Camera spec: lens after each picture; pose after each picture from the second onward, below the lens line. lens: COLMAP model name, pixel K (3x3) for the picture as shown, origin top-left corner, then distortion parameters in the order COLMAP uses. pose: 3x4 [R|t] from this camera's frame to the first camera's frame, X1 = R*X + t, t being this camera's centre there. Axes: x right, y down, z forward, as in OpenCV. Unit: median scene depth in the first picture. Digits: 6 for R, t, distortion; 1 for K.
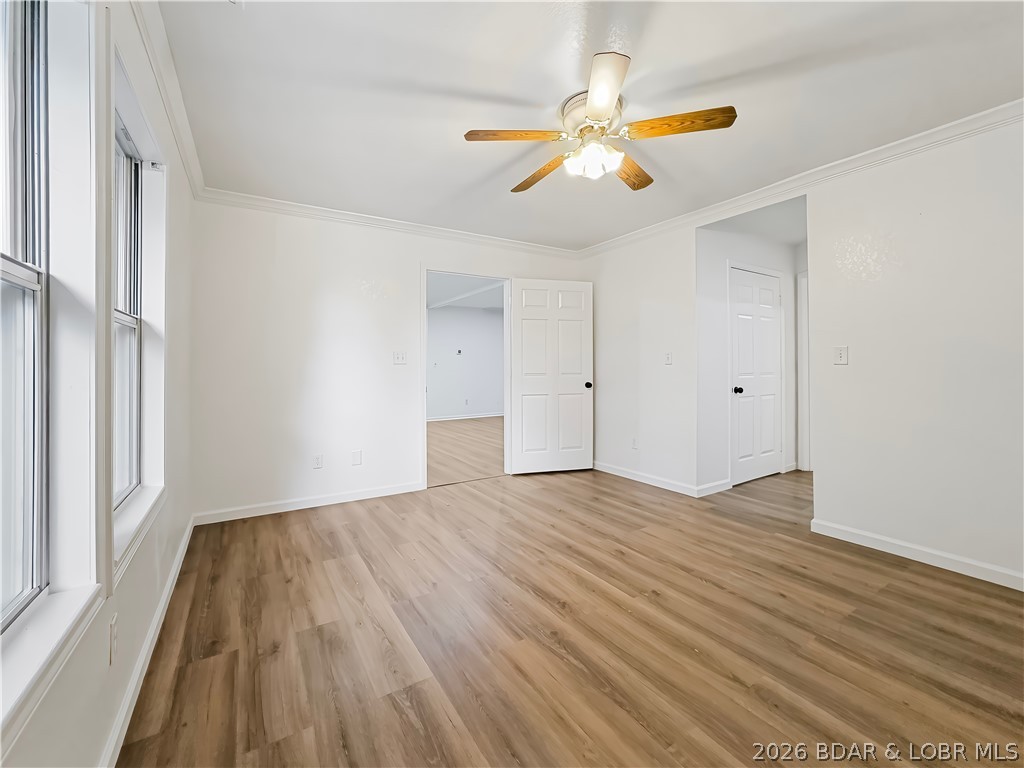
lens RADIAL K [[423.1, 0, 503.5], [0, 423.1, 366.3], [0, 0, 1]] dist [-0.028755, 0.009551]
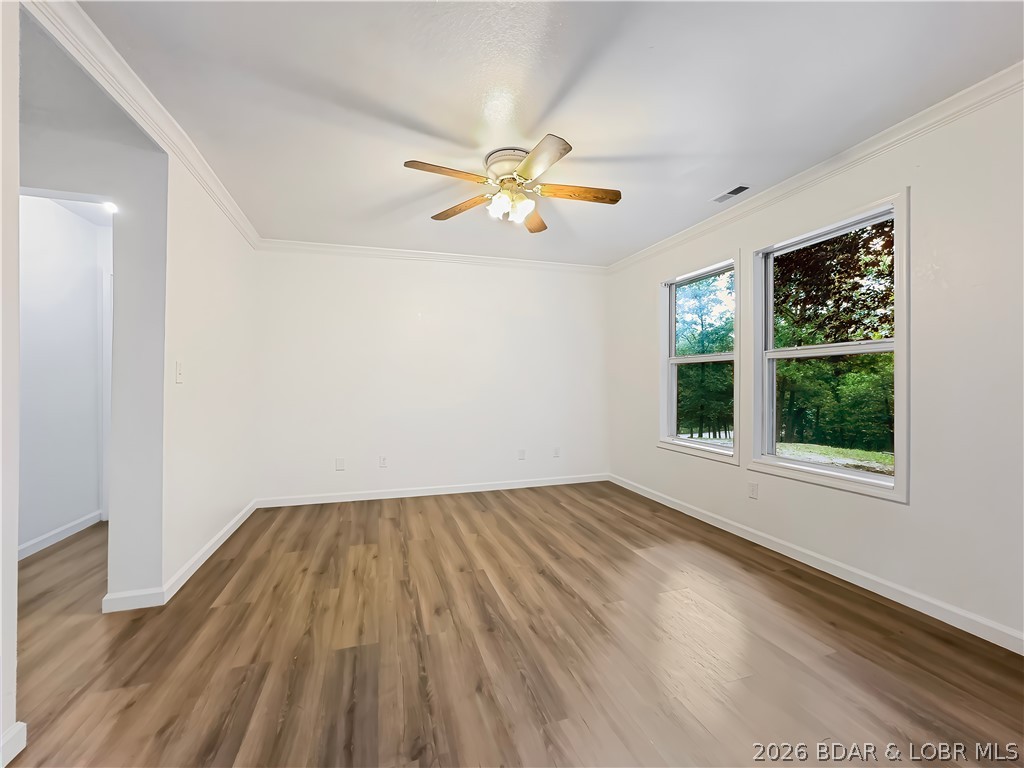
lens RADIAL K [[423.1, 0, 508.7], [0, 423.1, 381.6], [0, 0, 1]] dist [-0.028755, 0.009551]
pose [[-0.970523, 0.008147, 0.240870, -0.060884], [0.006811, 0.999956, -0.006379, 0.001173], [-0.240912, -0.004551, -0.970536, 1.942079]]
